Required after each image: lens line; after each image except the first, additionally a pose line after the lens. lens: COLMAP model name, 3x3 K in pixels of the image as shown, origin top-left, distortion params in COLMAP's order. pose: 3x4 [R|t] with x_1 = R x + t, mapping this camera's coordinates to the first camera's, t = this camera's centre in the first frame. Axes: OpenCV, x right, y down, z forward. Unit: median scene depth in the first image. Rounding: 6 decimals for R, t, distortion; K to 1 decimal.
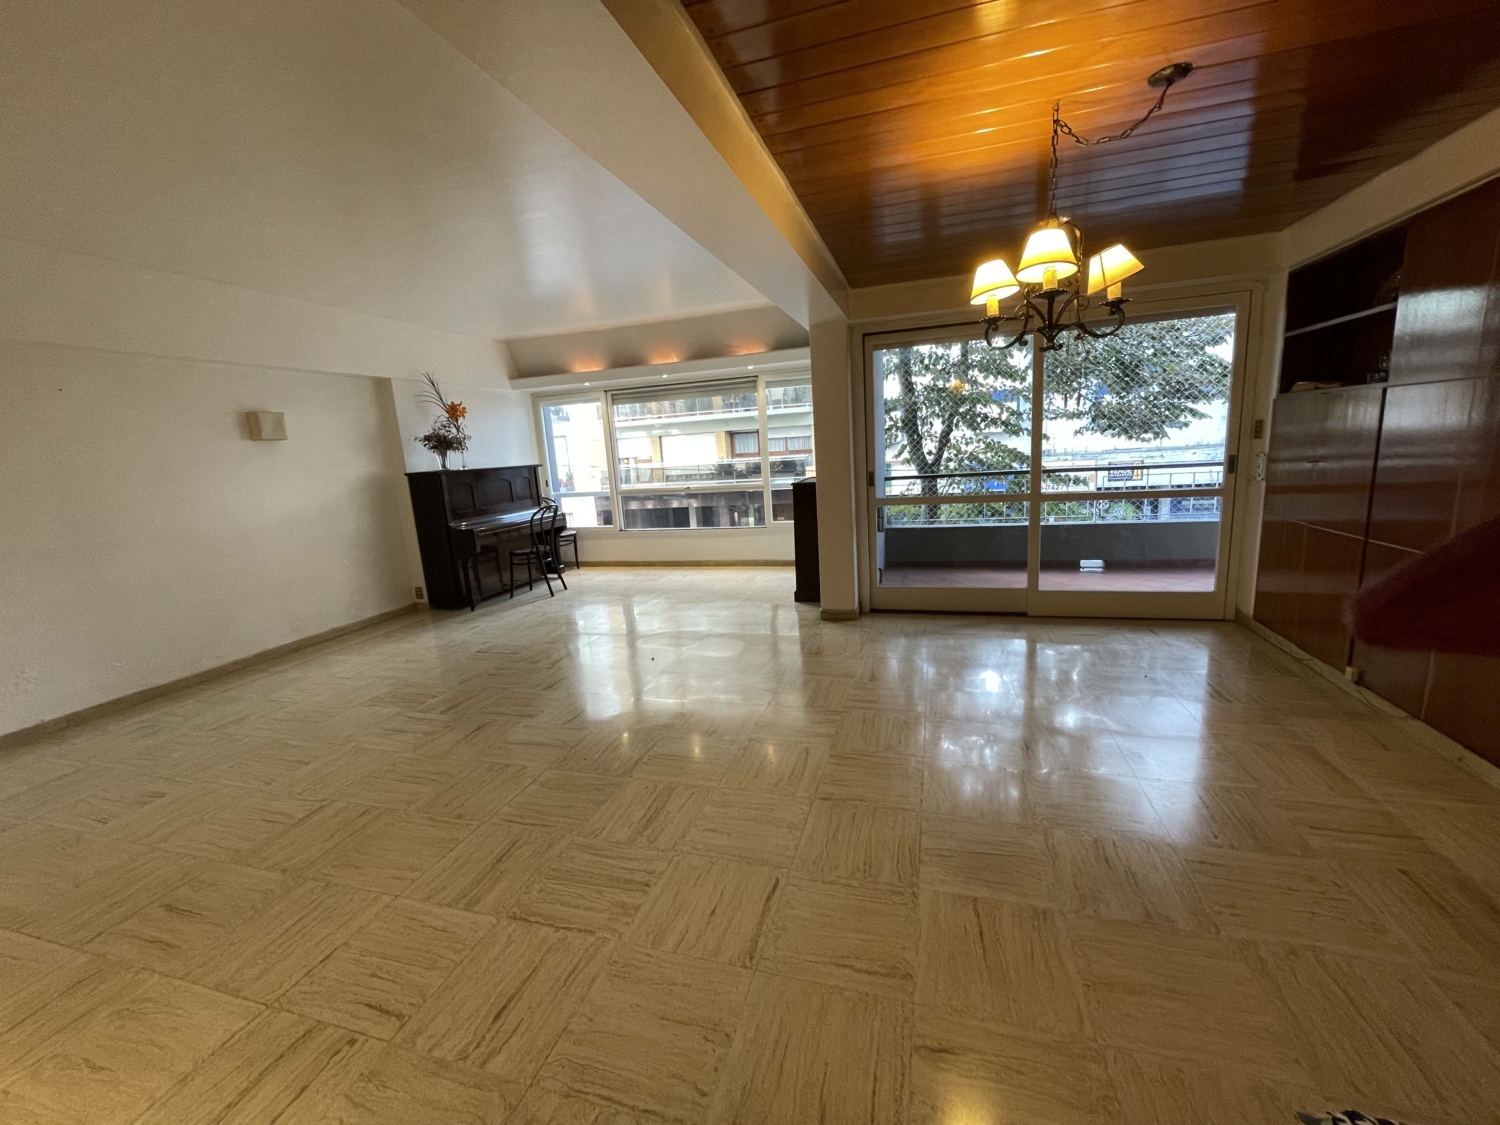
lens RADIAL K [[606.6, 0, 752.2], [0, 606.6, 564.5], [0, 0, 1]] dist [-0.001956, -0.000239]
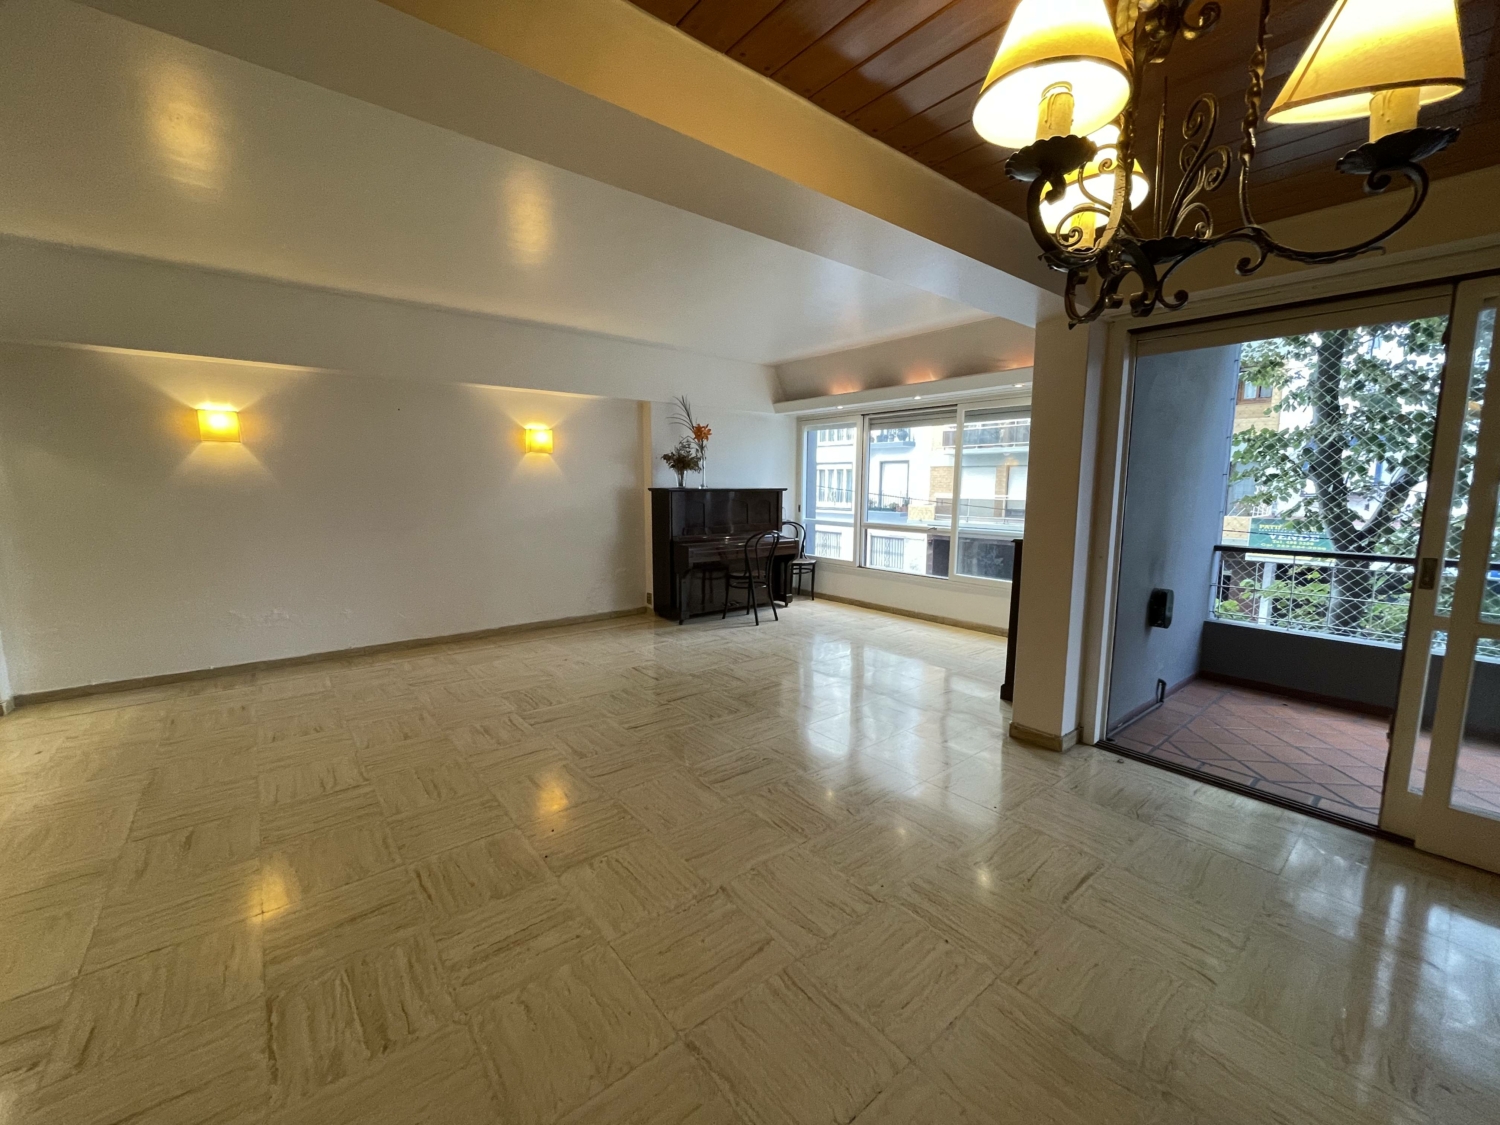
lens RADIAL K [[606.6, 0, 752.3], [0, 606.6, 564.9], [0, 0, 1]] dist [-0.001956, -0.000239]
pose [[0.829235, 0.139566, -0.541193, 0.184185], [-0.160455, 0.987005, 0.008680, -0.052035], [0.535372, 0.079639, 0.840853, 0.190793]]
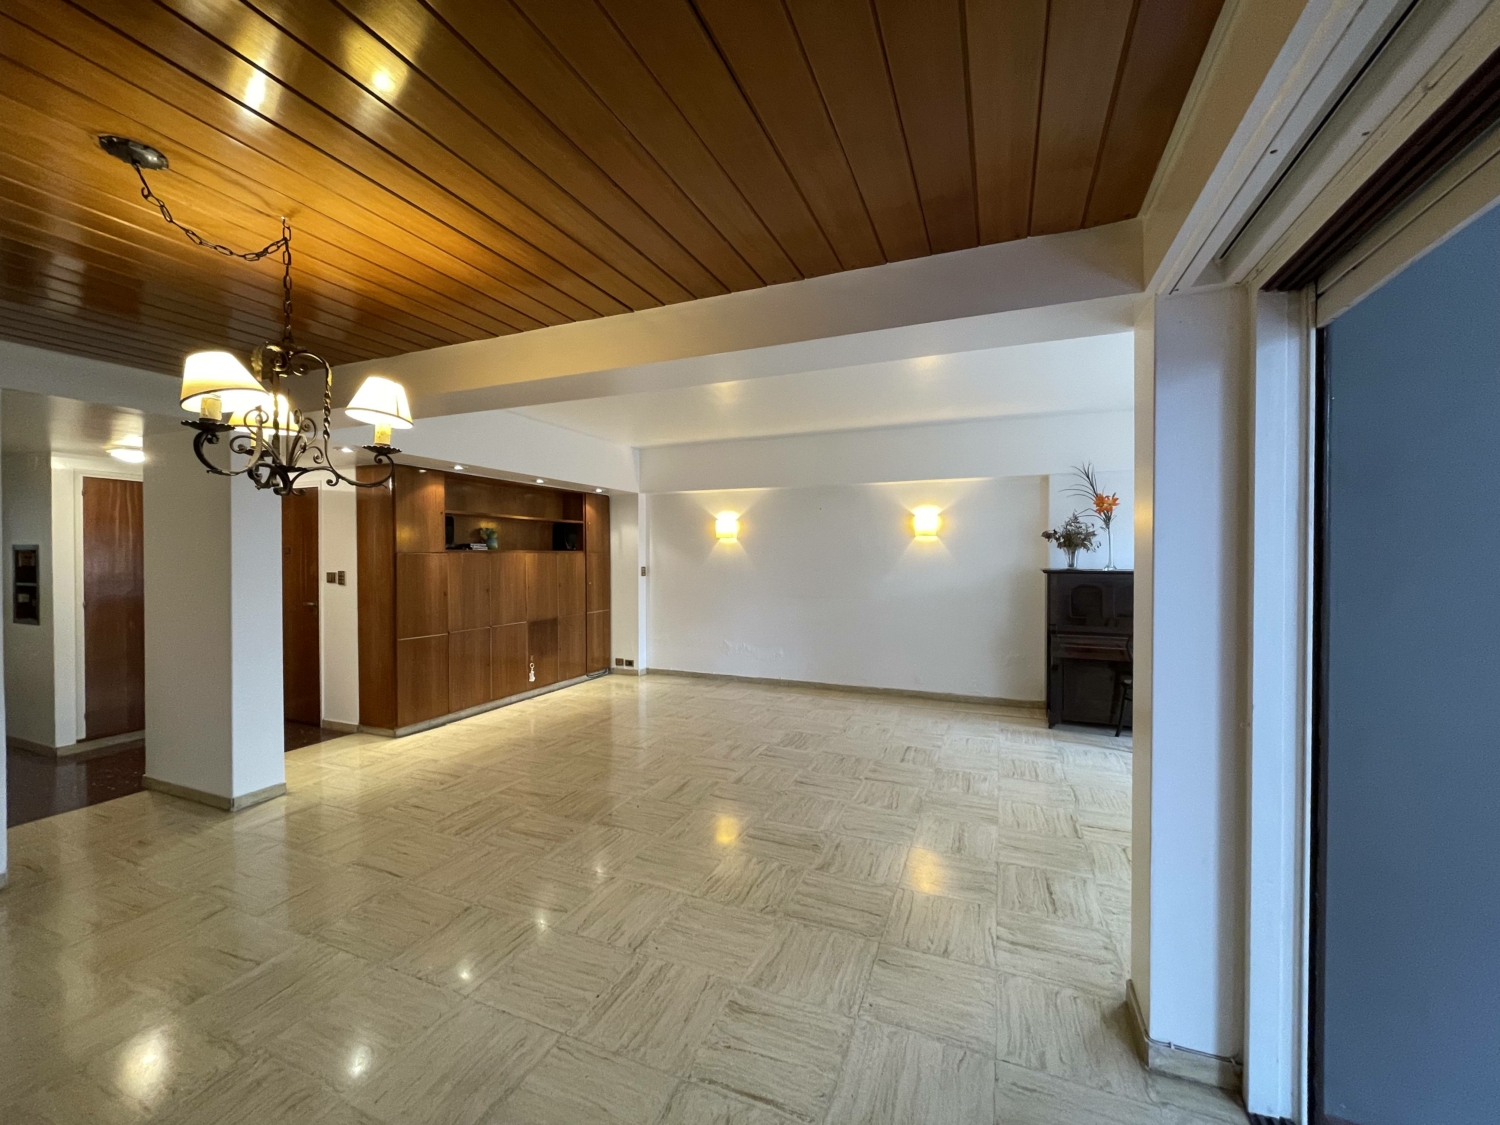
lens RADIAL K [[606.6, 0, 746.4], [0, 606.6, 561.1], [0, 0, 1]] dist [-0.001956, -0.000239]
pose [[-0.106114, 0.072757, -0.991689, 0.443781], [-0.182014, 0.979048, 0.091305, -0.161706], [0.977553, 0.190190, -0.090647, 0.603860]]
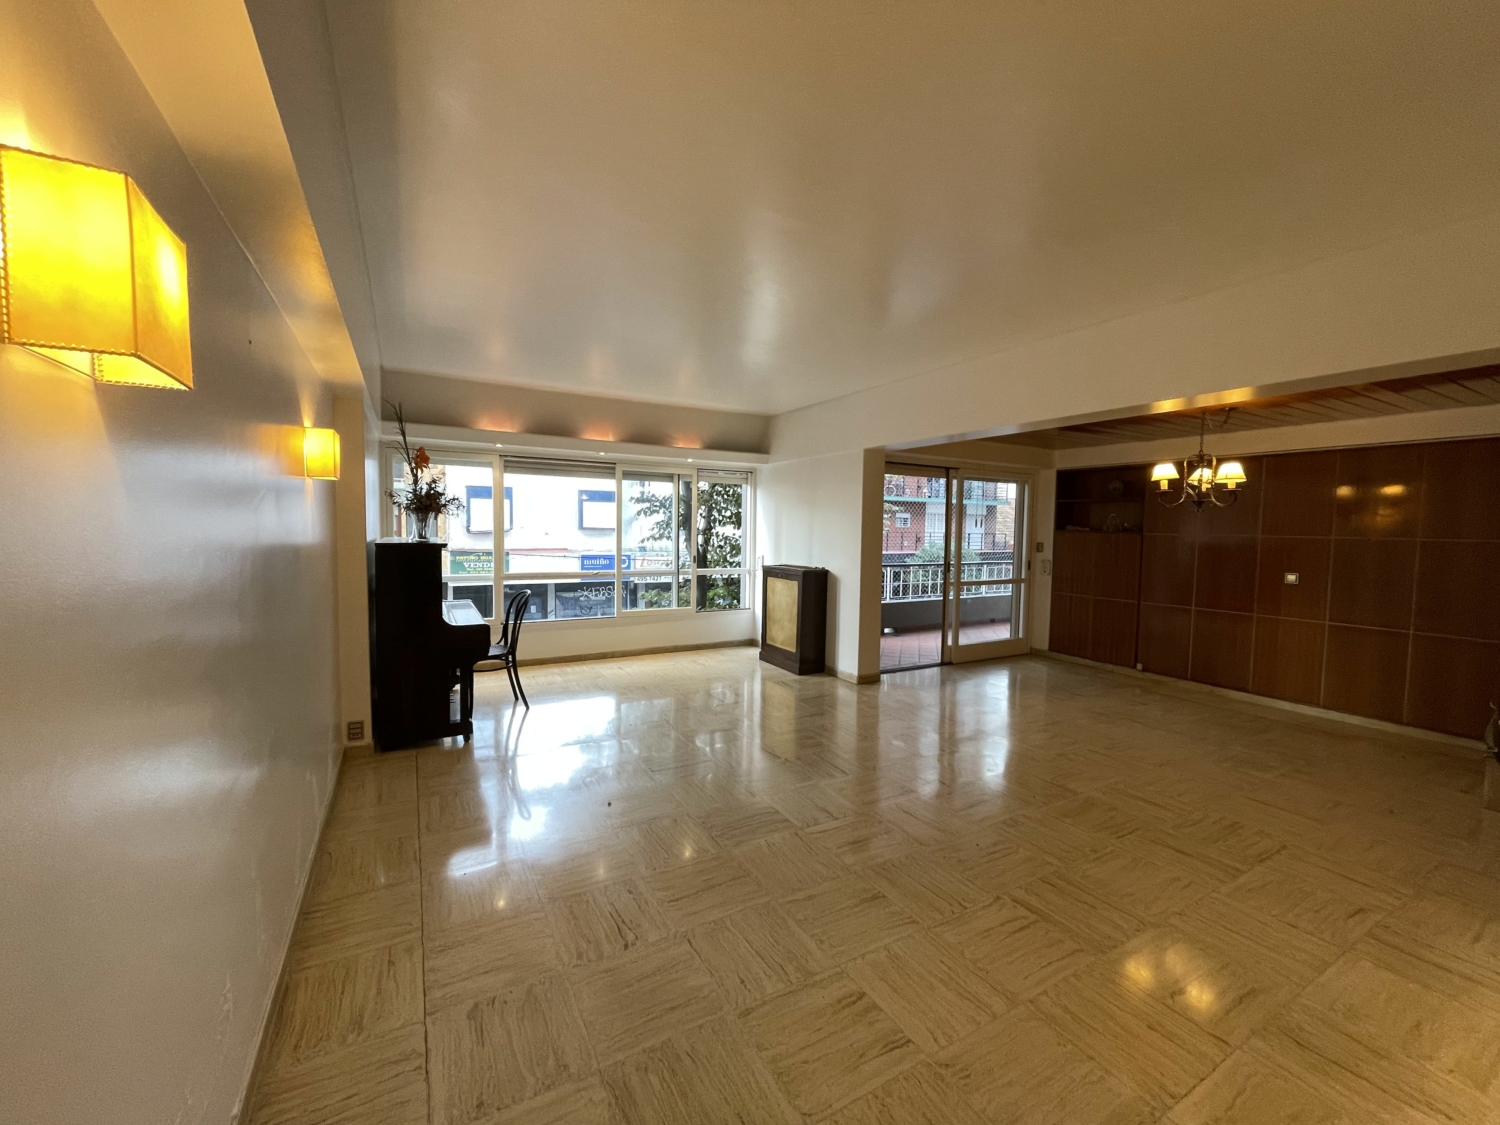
lens RADIAL K [[606.6, 0, 750.7], [0, 606.6, 565.5], [0, 0, 1]] dist [-0.001956, -0.000239]
pose [[0.685619, 0.026749, 0.727469, -0.752835], [0.080558, 0.990399, -0.112341, -0.019938], [-0.723490, 0.135626, 0.676881, 0.260222]]
